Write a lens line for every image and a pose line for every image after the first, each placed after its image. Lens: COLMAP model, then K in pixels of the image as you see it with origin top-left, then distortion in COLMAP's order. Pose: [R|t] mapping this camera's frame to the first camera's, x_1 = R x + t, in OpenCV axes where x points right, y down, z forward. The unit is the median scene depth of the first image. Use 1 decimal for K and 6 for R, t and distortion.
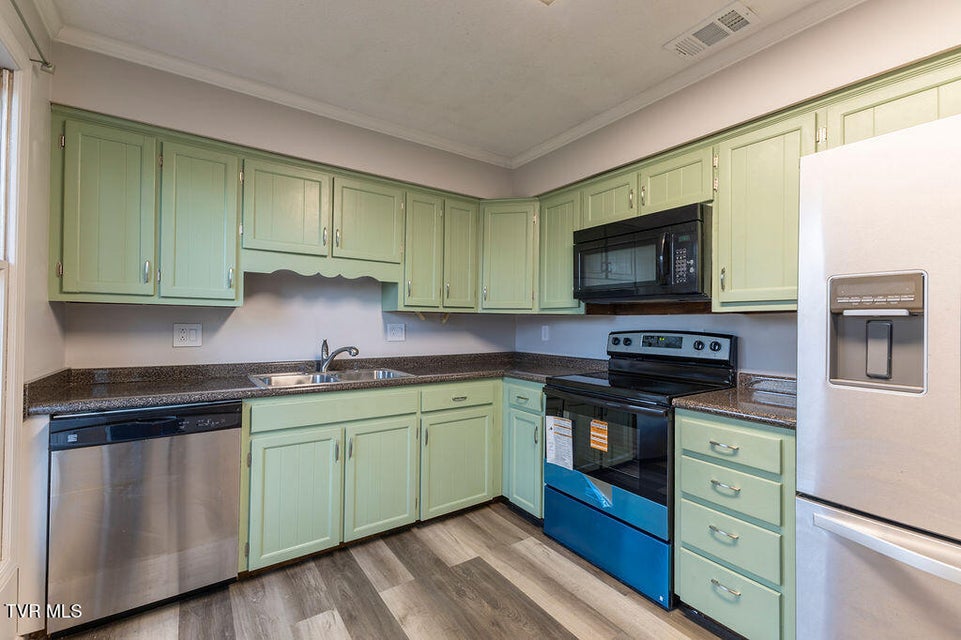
lens RADIAL K [[413.8, 0, 483.3], [0, 413.8, 319.7], [0, 0, 1]] dist [0.011938, -0.004448]
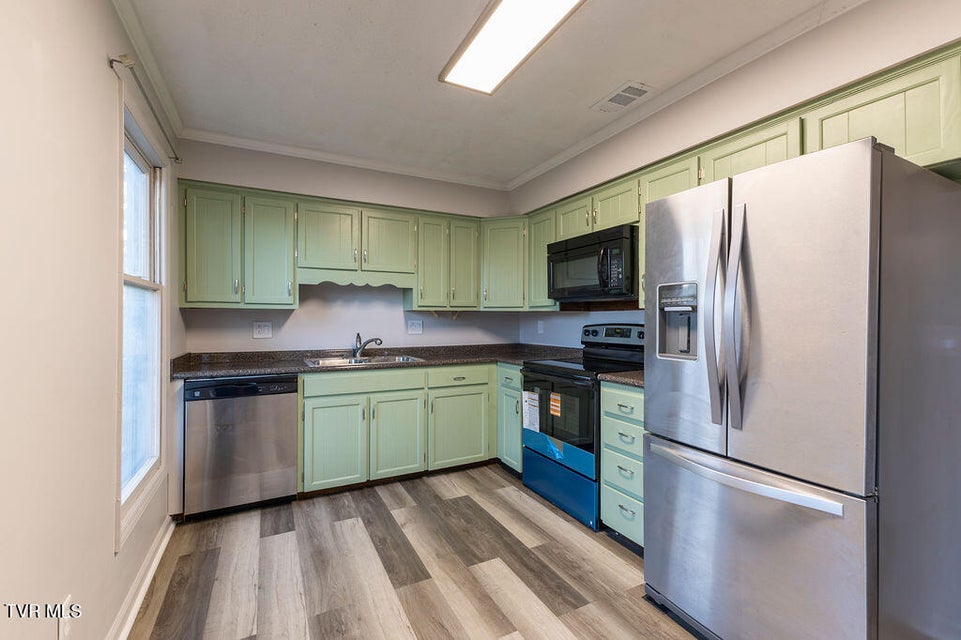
lens RADIAL K [[413.8, 0, 479.7], [0, 413.8, 320.0], [0, 0, 1]] dist [0.011938, -0.004448]
pose [[0.991070, -0.010602, -0.132921, 0.224436], [0.011736, 0.999901, 0.007746, 0.001733], [0.132826, -0.009237, 0.991096, -0.322153]]
